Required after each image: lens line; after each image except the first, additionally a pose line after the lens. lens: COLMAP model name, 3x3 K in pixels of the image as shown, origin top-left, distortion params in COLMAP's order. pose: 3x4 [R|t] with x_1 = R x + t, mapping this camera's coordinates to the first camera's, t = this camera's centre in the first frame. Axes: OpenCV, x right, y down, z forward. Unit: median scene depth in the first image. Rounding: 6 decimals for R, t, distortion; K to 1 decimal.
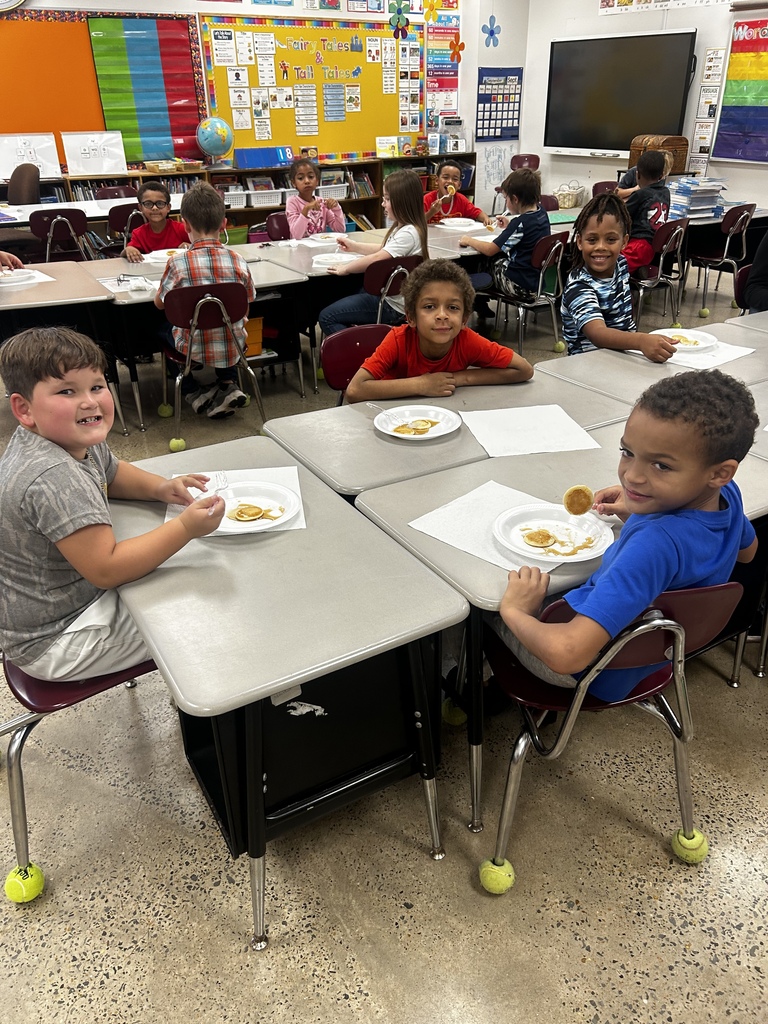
lens RADIAL K [[776.7, 0, 383.4], [0, 776.7, 514.1], [0, 0, 1]] dist [0.049701, -0.053109]
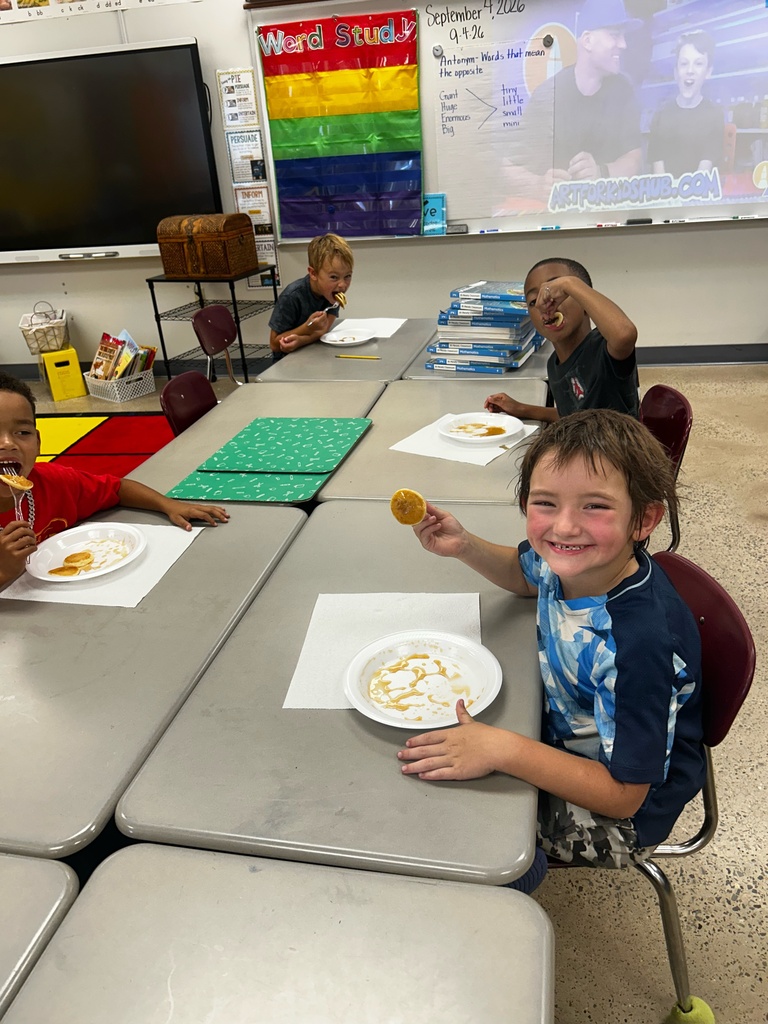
lens RADIAL K [[776.7, 0, 381.9], [0, 776.7, 515.5], [0, 0, 1]] dist [0.049701, -0.053109]
pose [[0.689566, -0.351761, 0.633059, -0.008935], [0.398096, 0.914320, 0.074415, -0.247968], [-0.604995, 0.200704, 0.770519, 0.475901]]
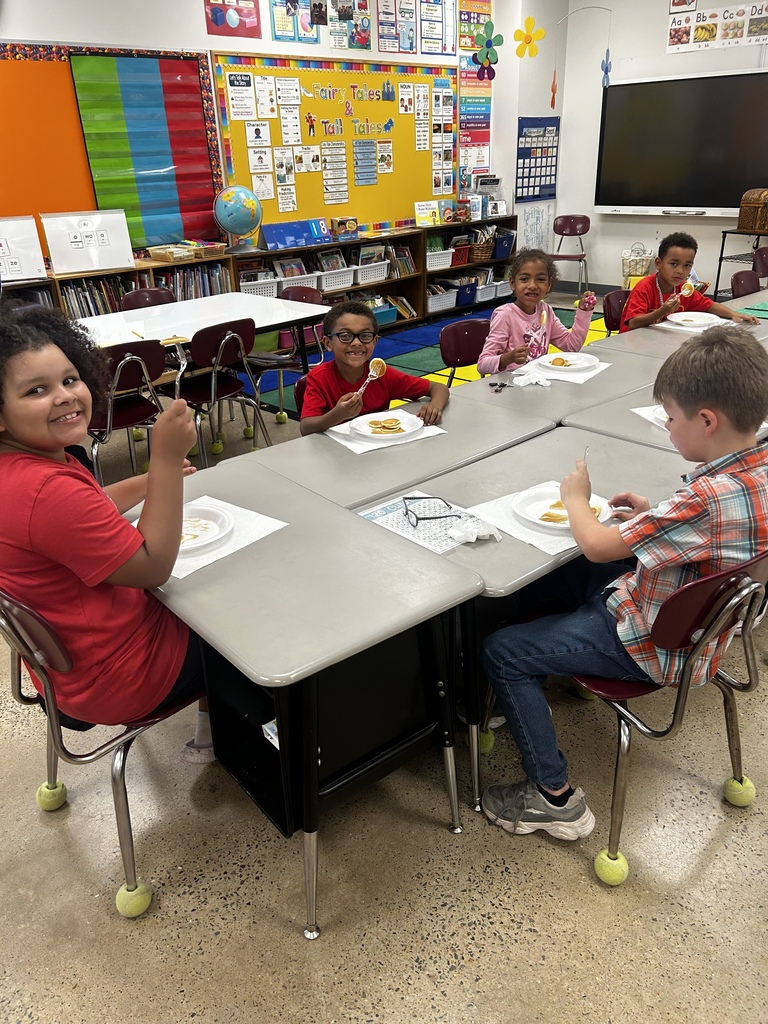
lens RADIAL K [[776.7, 0, 381.7], [0, 776.7, 514.1], [0, 0, 1]] dist [0.049701, -0.053109]
pose [[0.983877, -0.096376, 0.150661, -0.209638], [0.105399, 0.993012, -0.053081, -0.130660], [-0.144492, 0.068105, 0.987159, 0.244631]]
